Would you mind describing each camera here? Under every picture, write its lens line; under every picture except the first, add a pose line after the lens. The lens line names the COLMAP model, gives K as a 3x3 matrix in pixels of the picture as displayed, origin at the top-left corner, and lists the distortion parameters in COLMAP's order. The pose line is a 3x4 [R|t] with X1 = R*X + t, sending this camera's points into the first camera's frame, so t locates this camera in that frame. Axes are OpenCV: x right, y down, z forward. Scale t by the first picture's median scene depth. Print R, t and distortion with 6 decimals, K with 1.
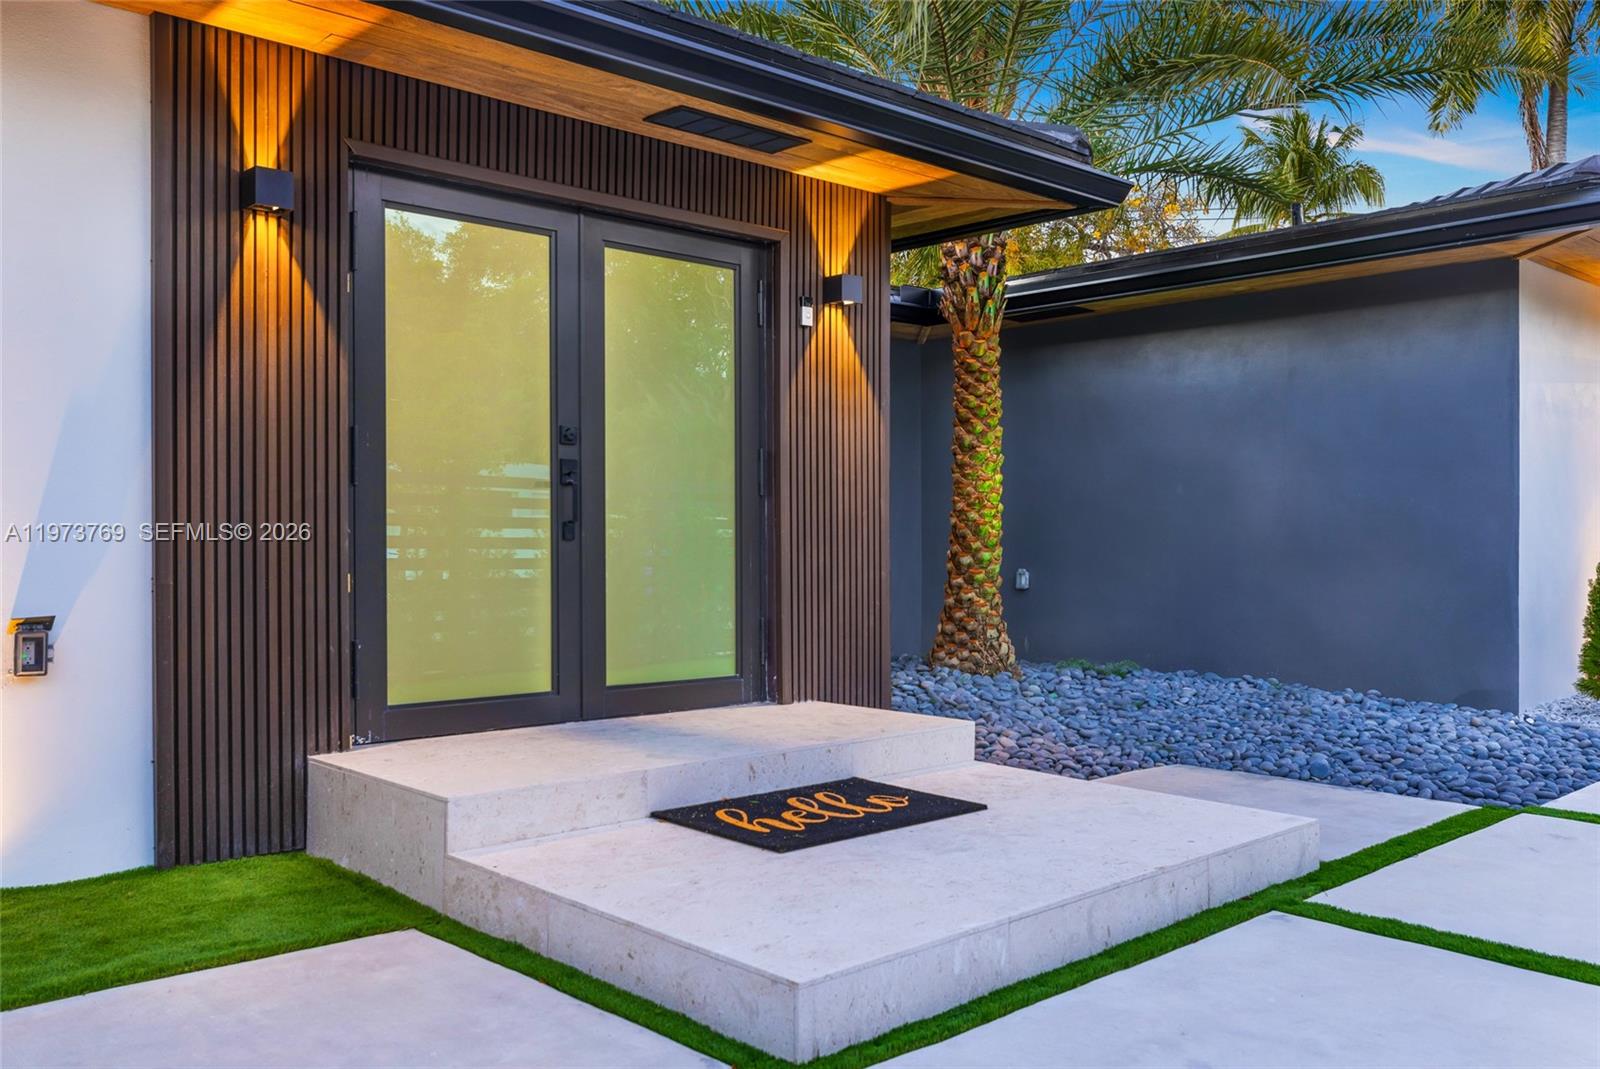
lens RADIAL K [[1349.7, 0, 800.0], [0, 1349.7, 534.5], [0, 0, 1]] dist [0.001893, -0.000803]
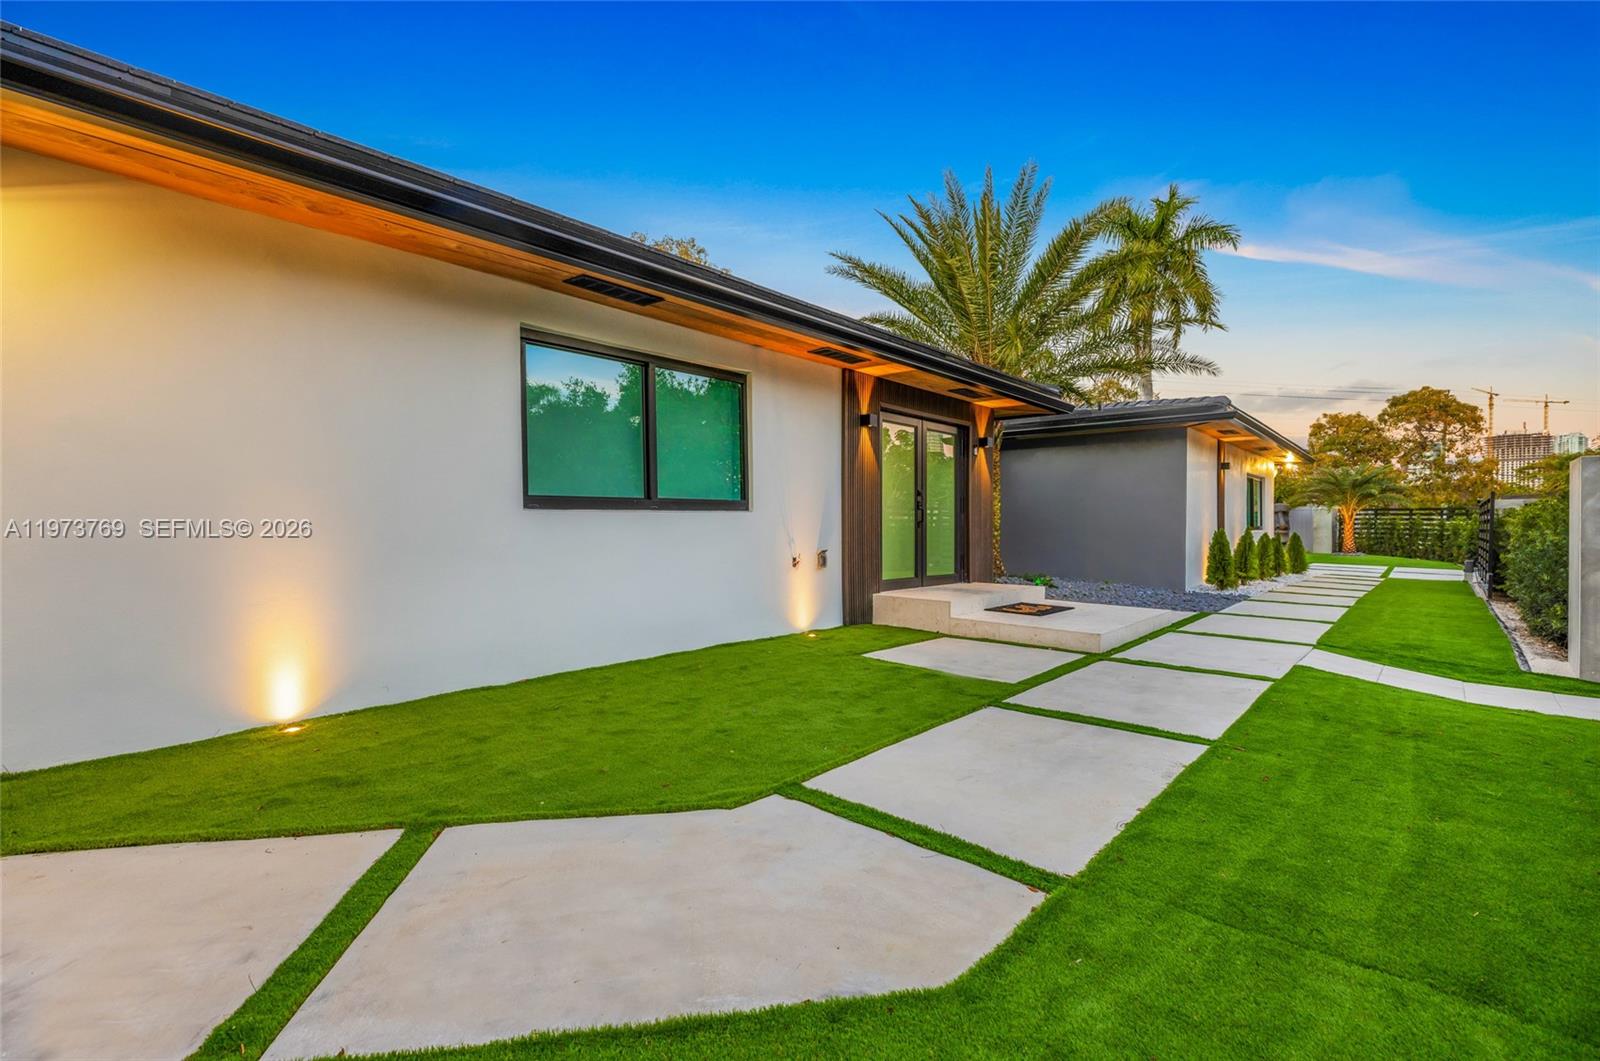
lens RADIAL K [[714.9, 0, 800.0], [0, 714.9, 530.5], [0, 0, 1]] dist [0.001594, 0.000333]
pose [[0.994969, 0.005965, 0.100008, -0.434419], [-0.007274, 0.999892, 0.012737, -0.005513], [-0.099921, -0.013400, 0.994905, -0.420220]]
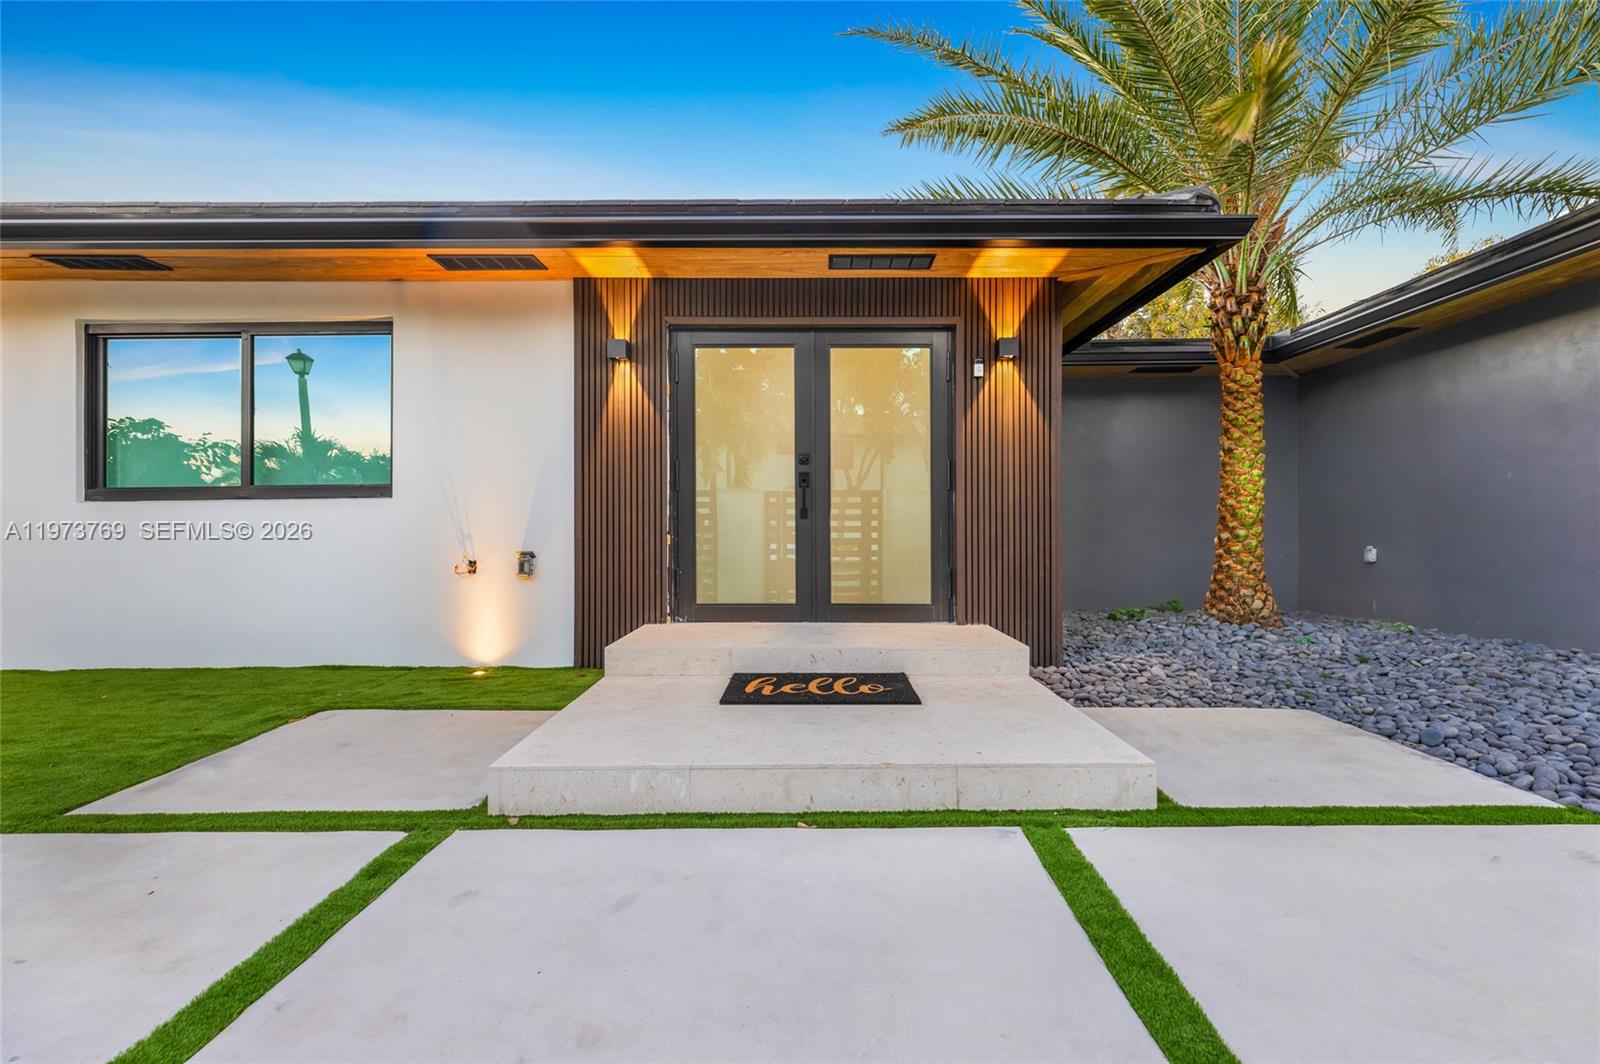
lens RADIAL K [[714.9, 0, 800.0], [0, 714.9, 532.0], [0, 0, 1]] dist [0.001594, 0.000333]
pose [[0.731951, 0.000252, -0.681357, 0.331962], [0.002356, 0.999993, 0.002901, 0.013801], [0.681353, -0.003729, 0.731945, 0.226973]]
